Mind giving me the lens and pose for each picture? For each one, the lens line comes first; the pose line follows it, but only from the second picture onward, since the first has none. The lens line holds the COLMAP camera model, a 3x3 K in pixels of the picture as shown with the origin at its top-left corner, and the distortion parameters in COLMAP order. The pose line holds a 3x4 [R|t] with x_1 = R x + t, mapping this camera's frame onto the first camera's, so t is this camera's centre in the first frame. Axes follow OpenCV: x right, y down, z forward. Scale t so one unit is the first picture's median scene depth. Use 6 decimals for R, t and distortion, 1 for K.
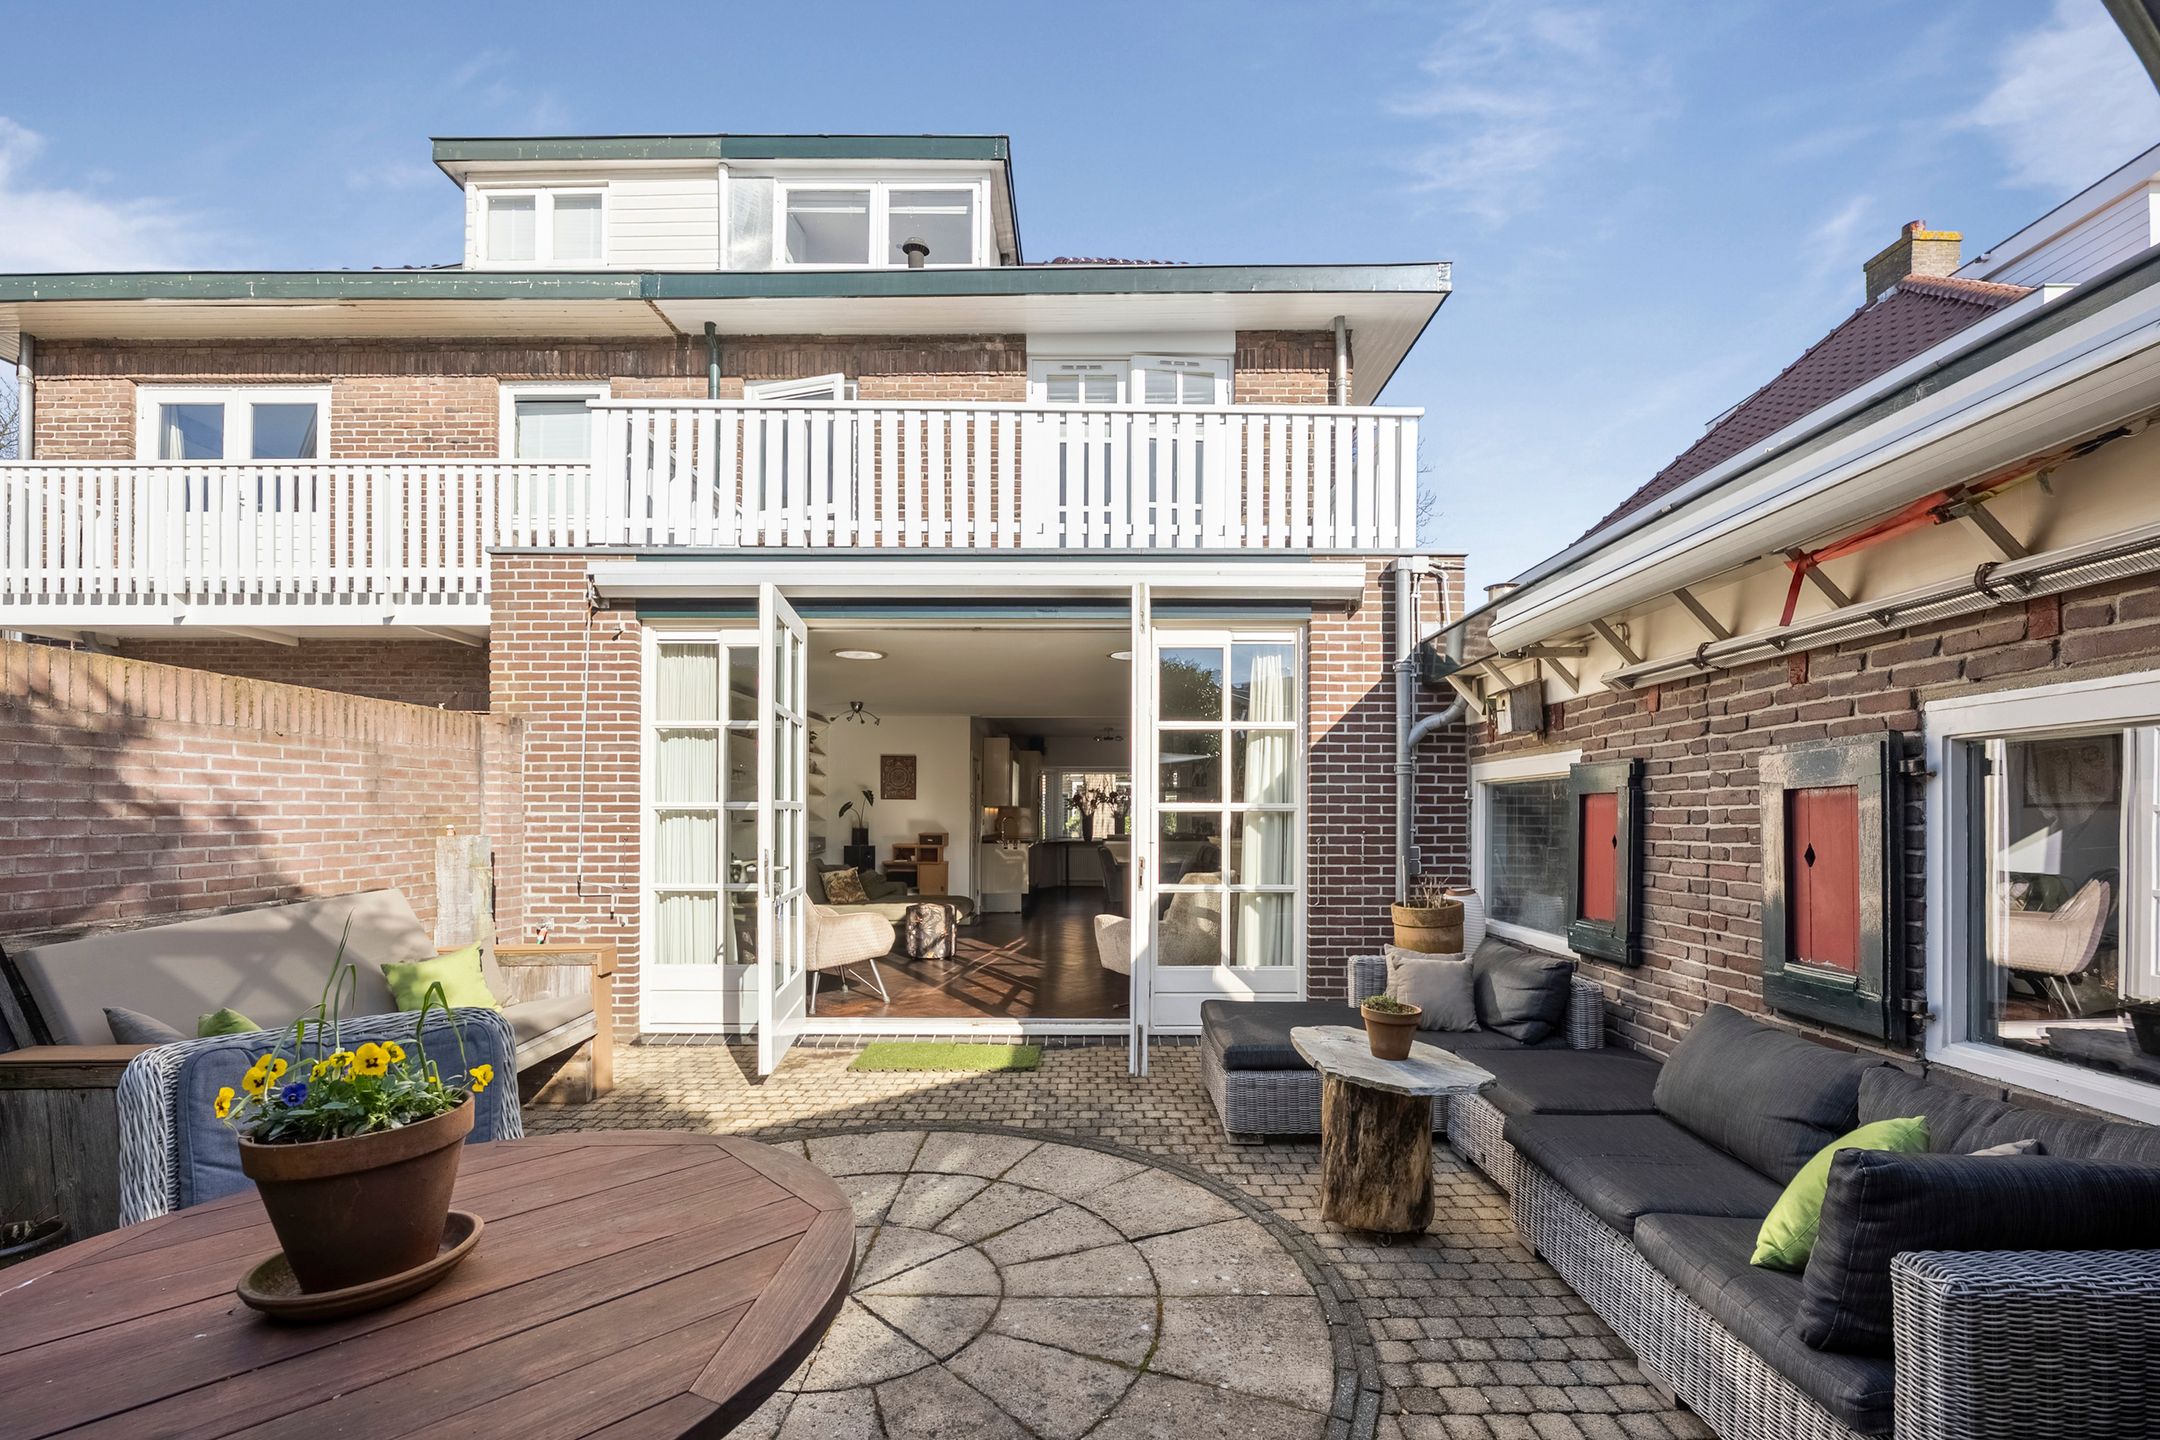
lens RADIAL K [[931.2, 0, 1101.5], [0, 931.2, 796.8], [0, 0, 1]] dist [-0.005099, 0.000044]
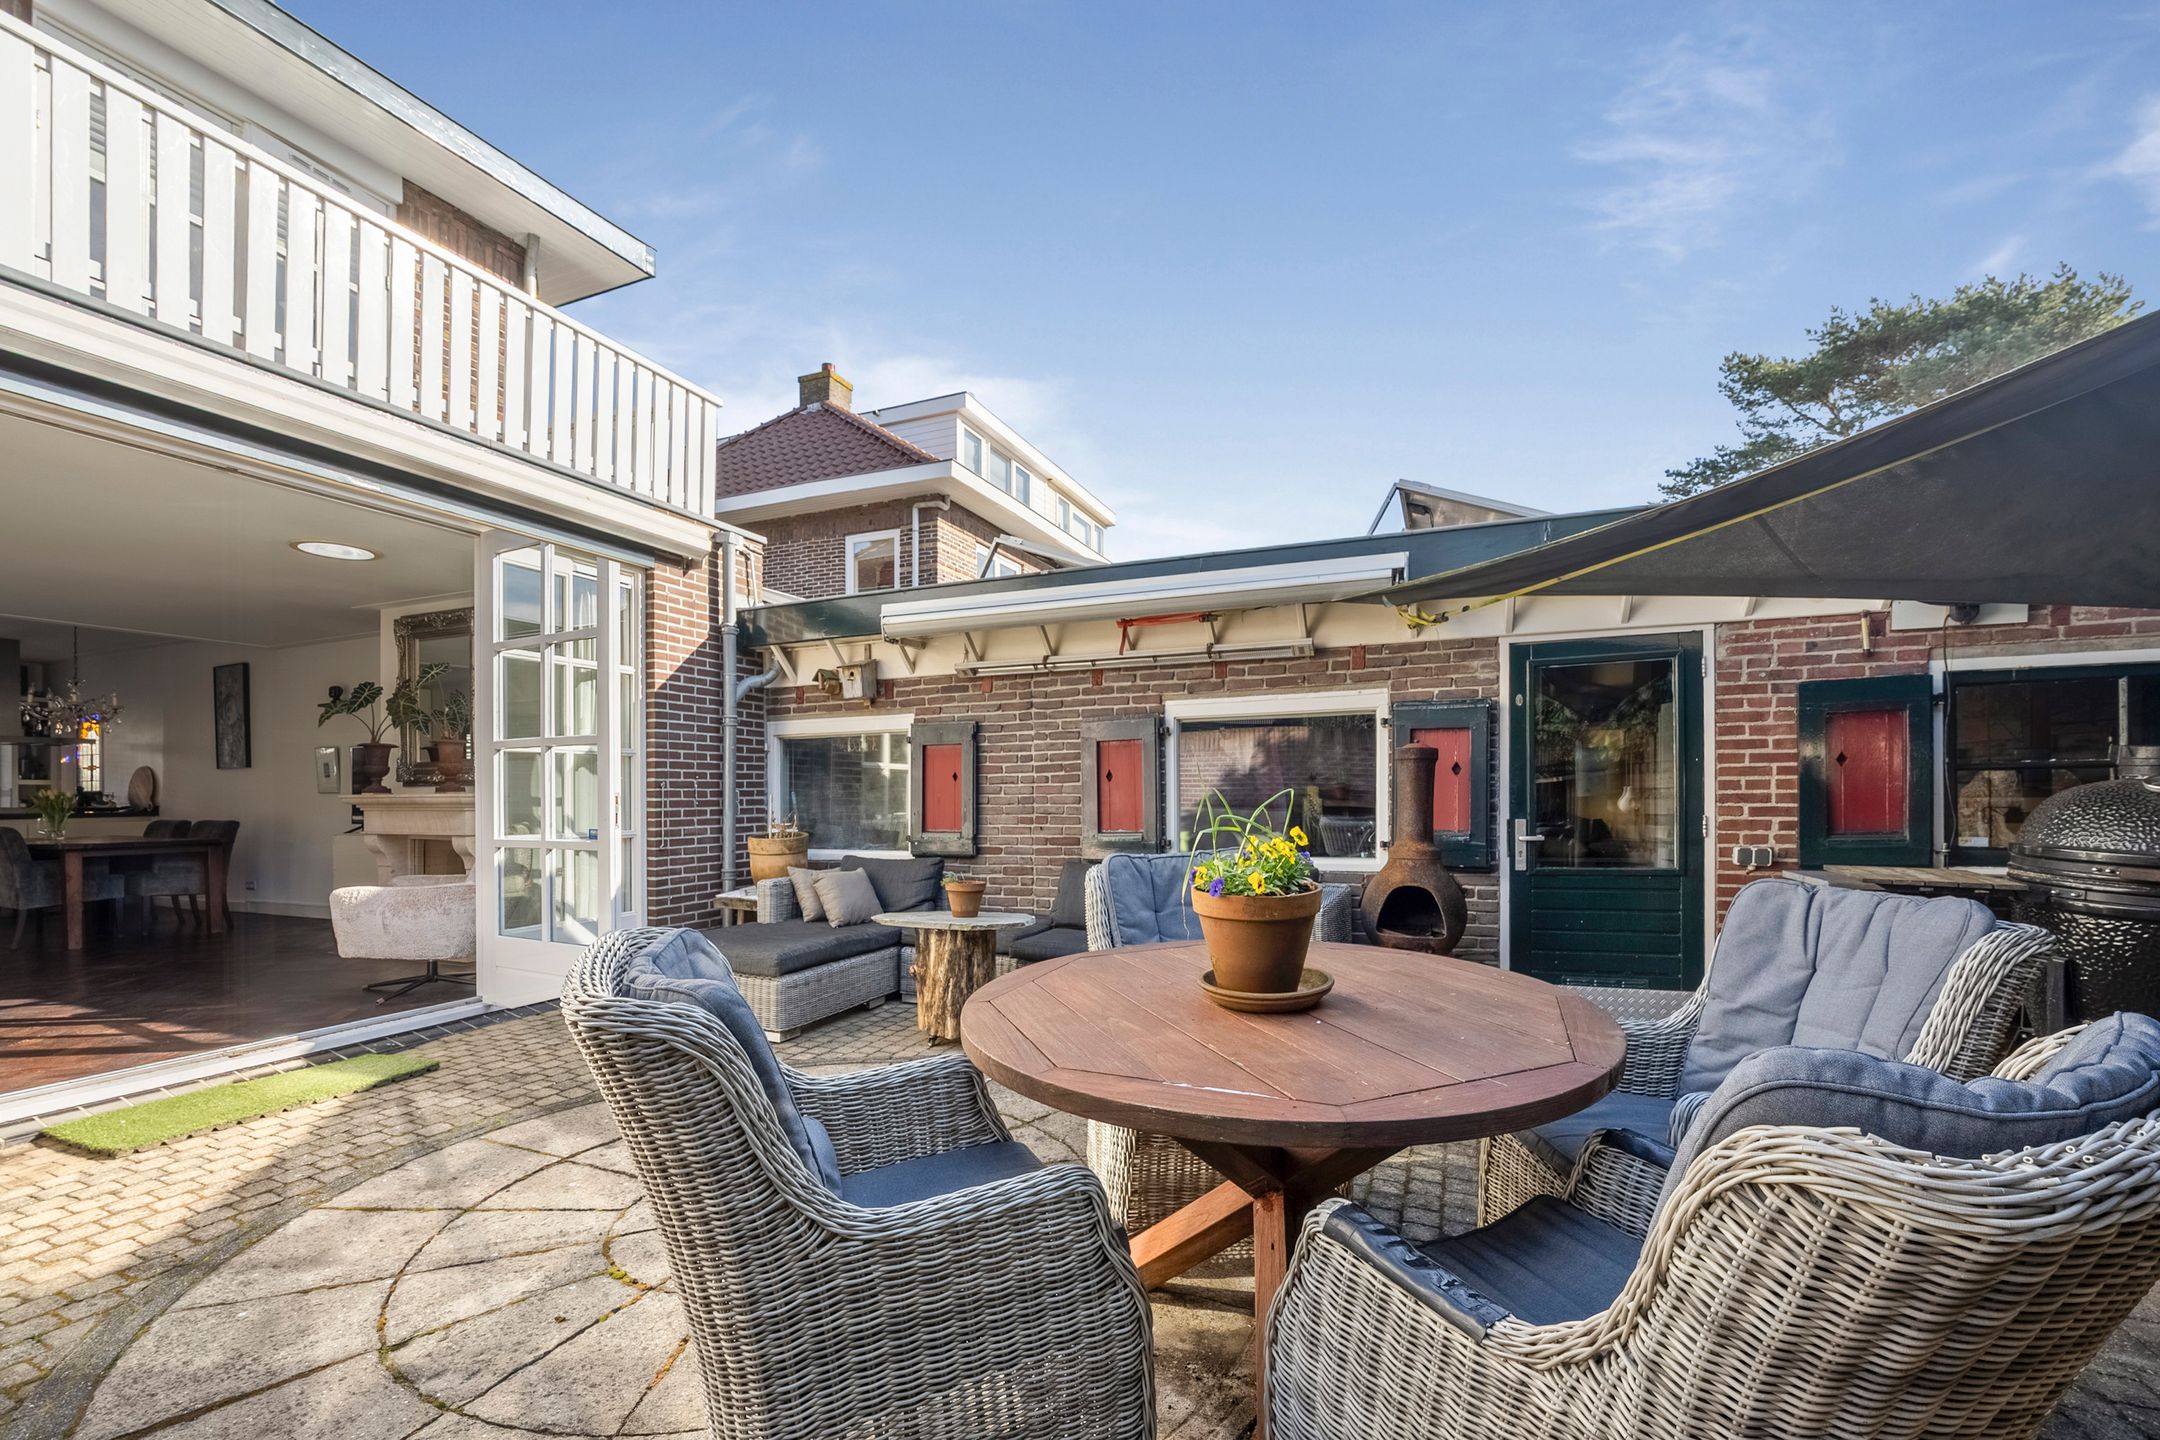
lens RADIAL K [[931.2, 0, 1107.7], [0, 931.2, 787.2], [0, 0, 1]] dist [-0.005099, 0.000044]
pose [[0.354610, 0.002930, 0.935010, -0.559602], [-0.005950, 0.999982, -0.000877, 0.047840], [-0.934995, -0.005253, 0.354621, 0.173842]]
